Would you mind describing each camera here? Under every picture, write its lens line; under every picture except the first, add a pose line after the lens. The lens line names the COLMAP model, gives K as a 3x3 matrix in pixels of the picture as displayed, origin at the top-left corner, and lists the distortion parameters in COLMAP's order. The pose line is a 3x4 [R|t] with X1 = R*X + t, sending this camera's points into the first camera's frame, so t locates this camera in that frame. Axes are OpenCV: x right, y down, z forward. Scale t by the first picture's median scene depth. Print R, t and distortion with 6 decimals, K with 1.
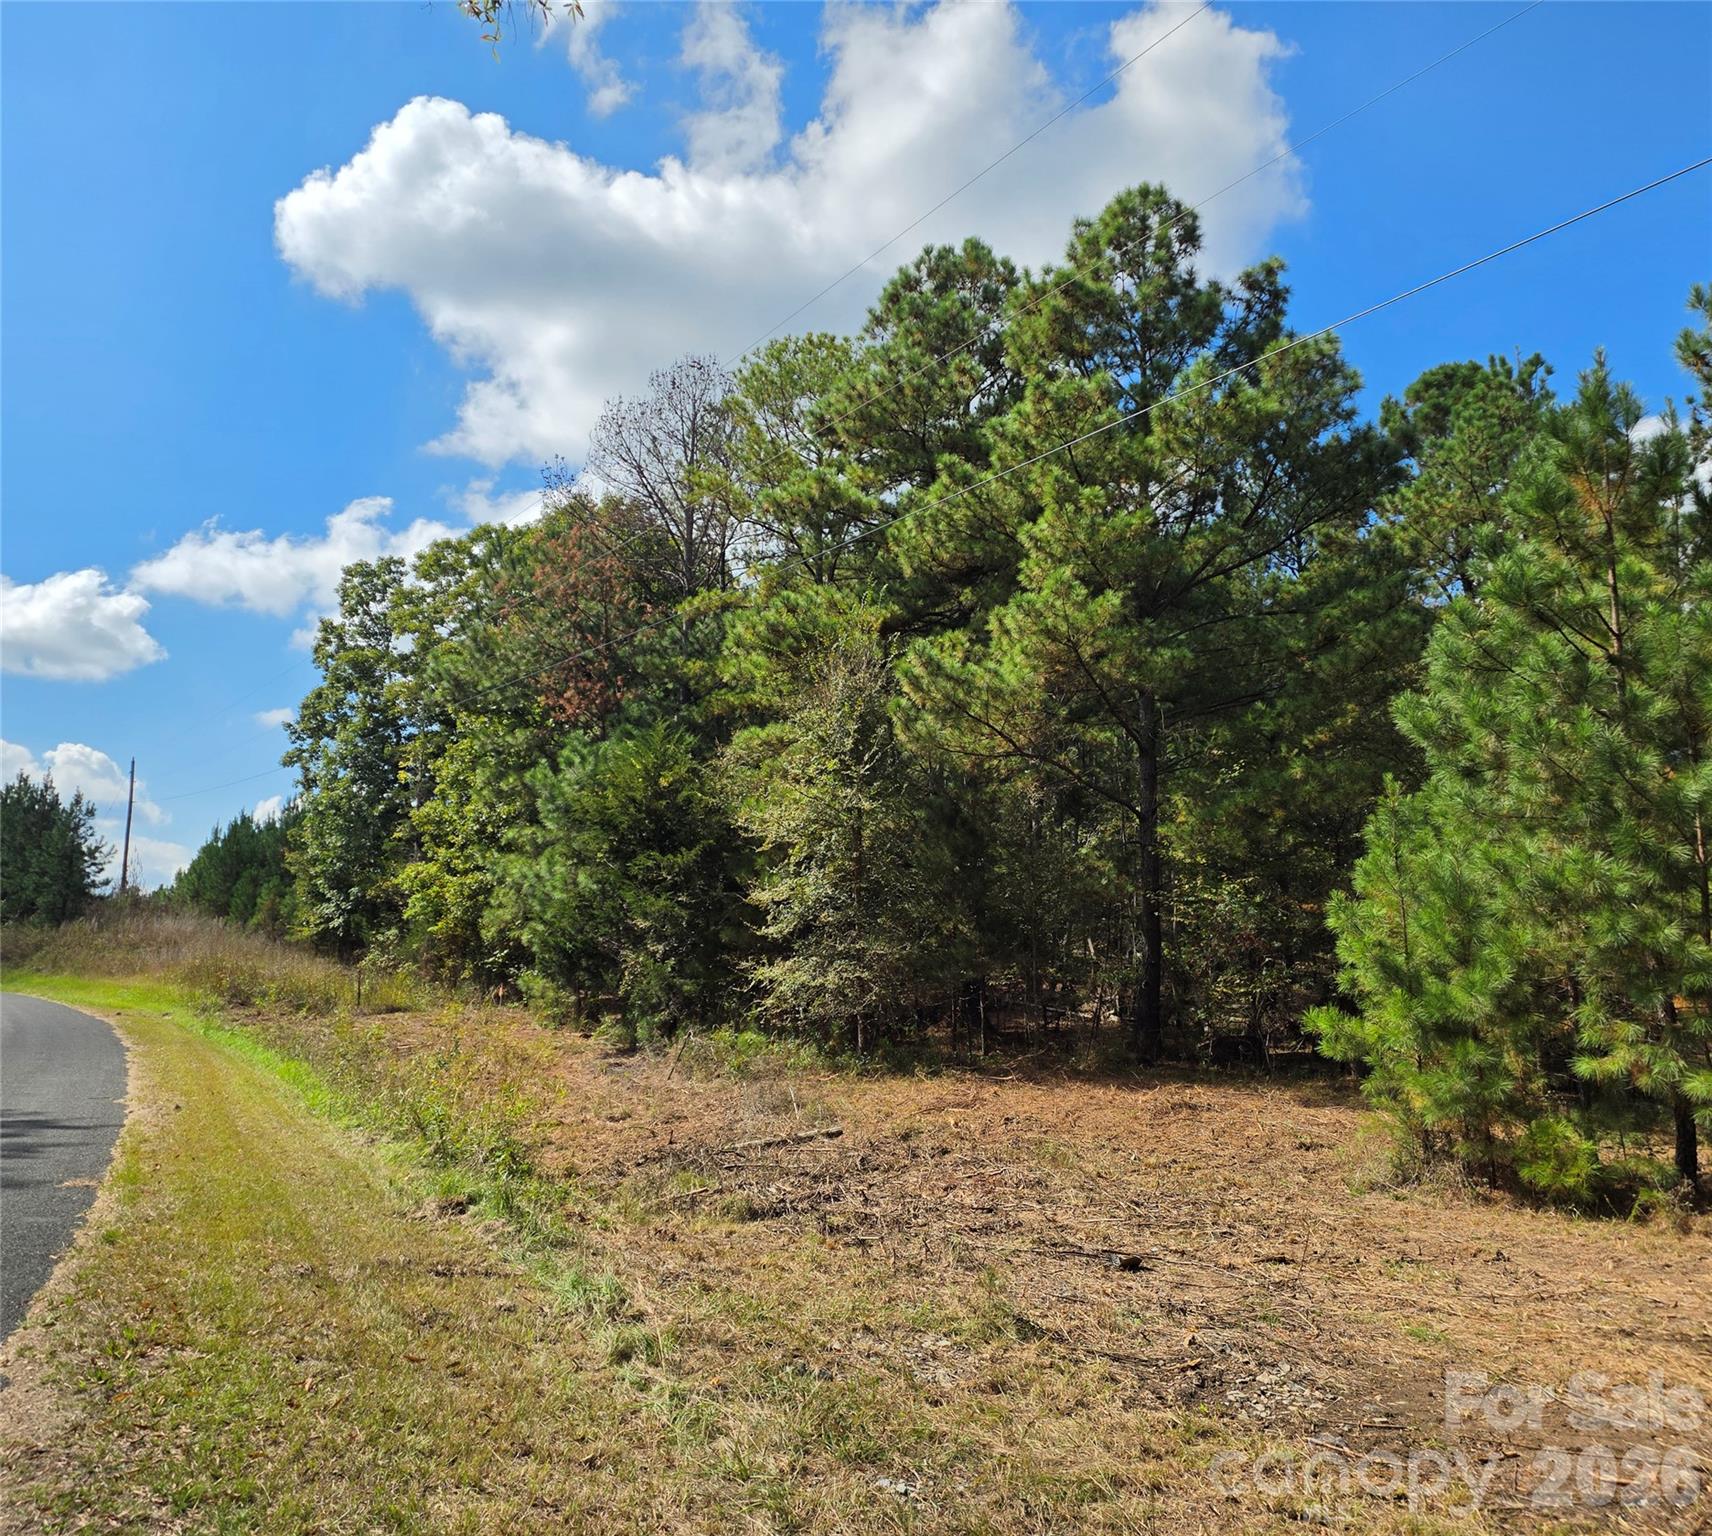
lens RADIAL K [[1334.6, 0, 854.6], [0, 1334.6, 767.8], [0, 0, 1]] dist [0.011861, -0.029920]
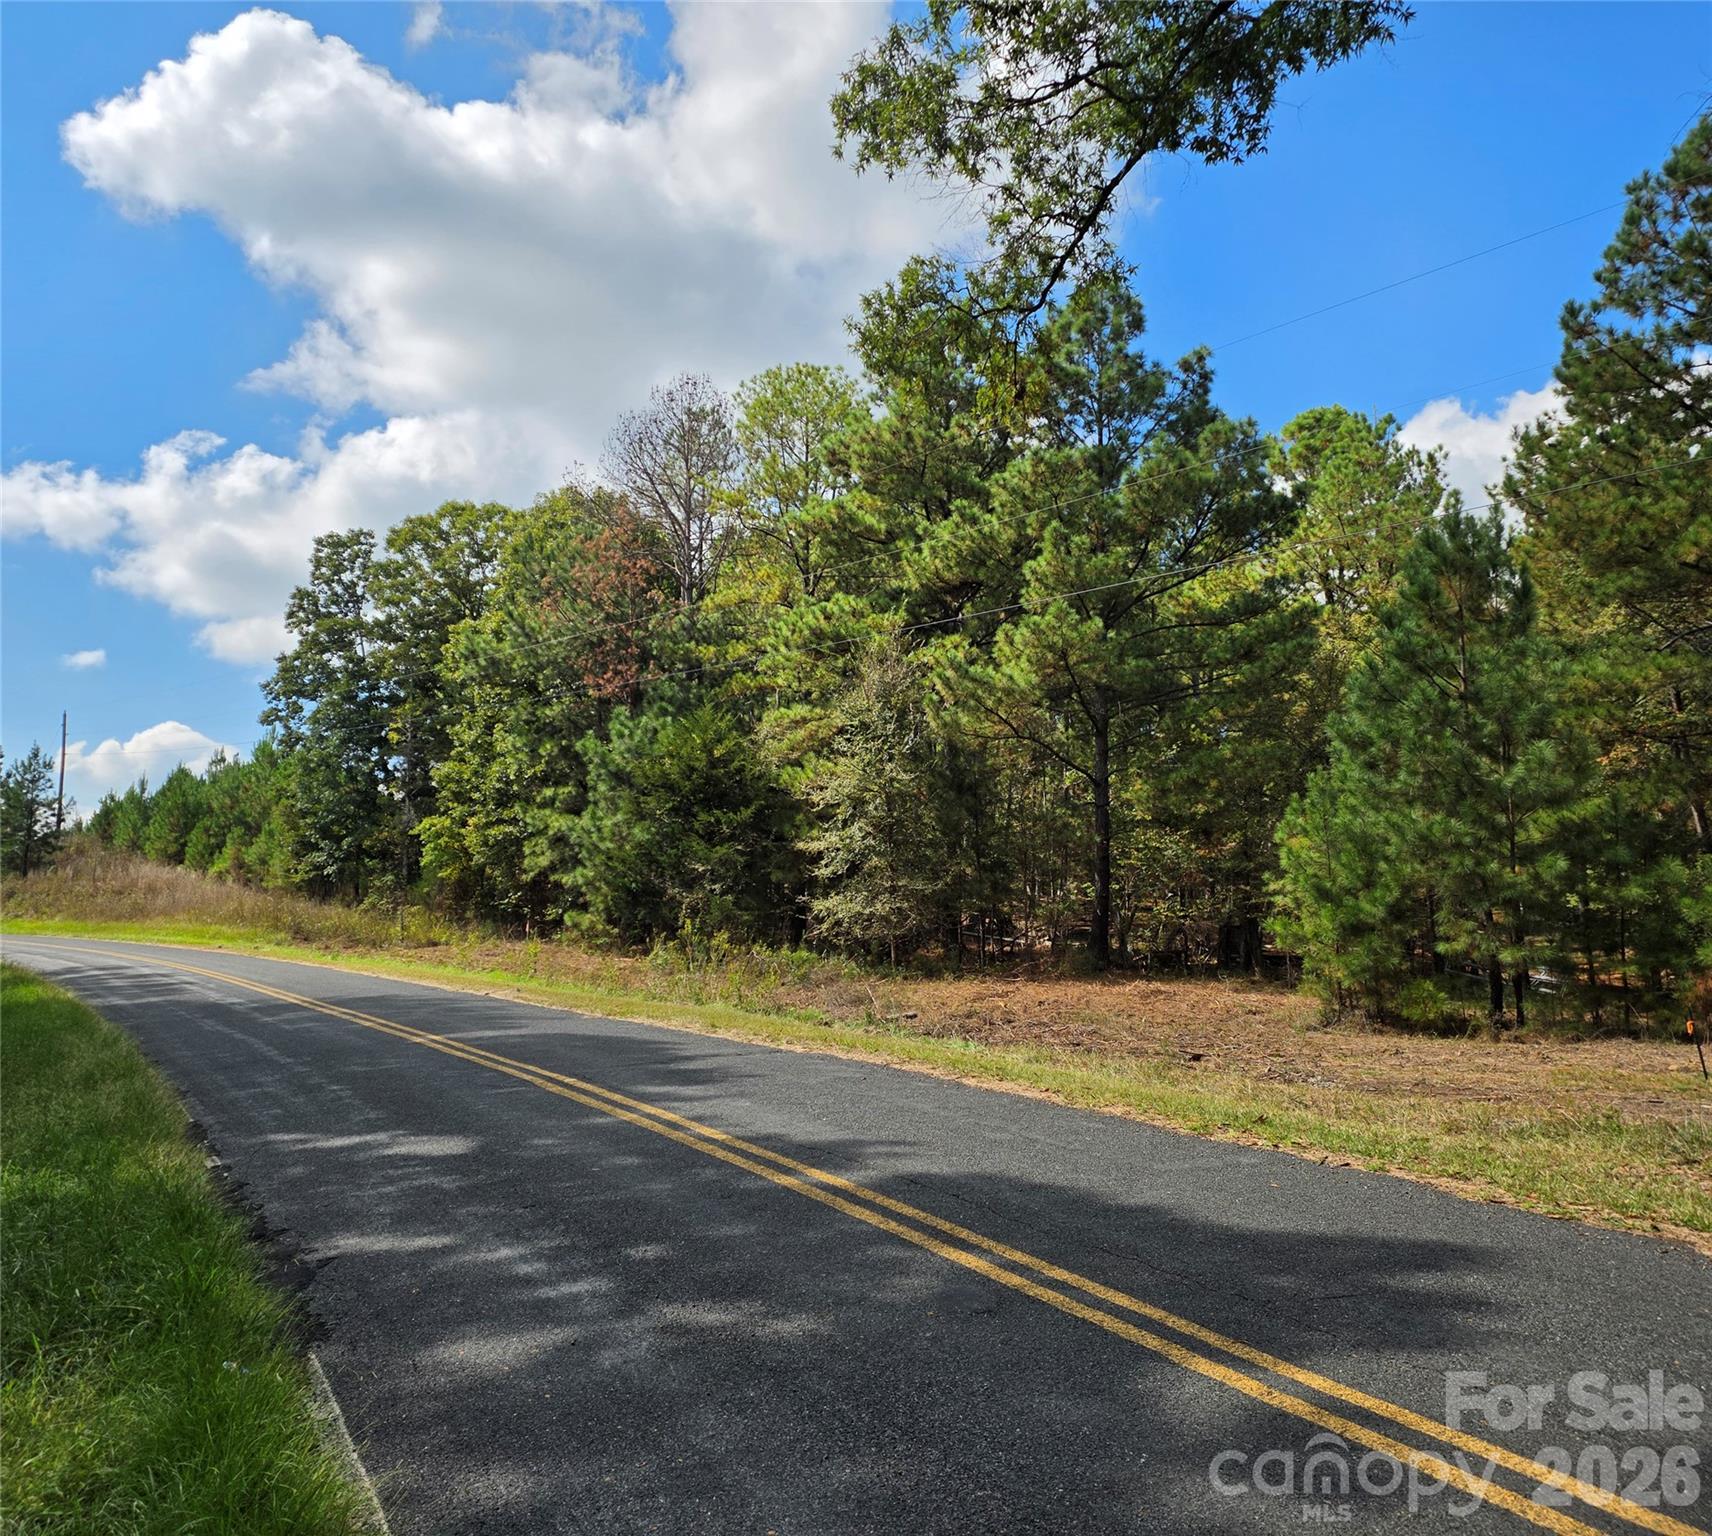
lens RADIAL K [[1334.6, 0, 856.5], [0, 1334.6, 774.6], [0, 0, 1]] dist [0.011861, -0.029920]
pose [[0.992573, 0.003862, 0.121588, -0.171373], [-0.009224, 0.999008, 0.043563, -0.025318], [-0.121299, -0.044361, 0.991624, -0.248802]]
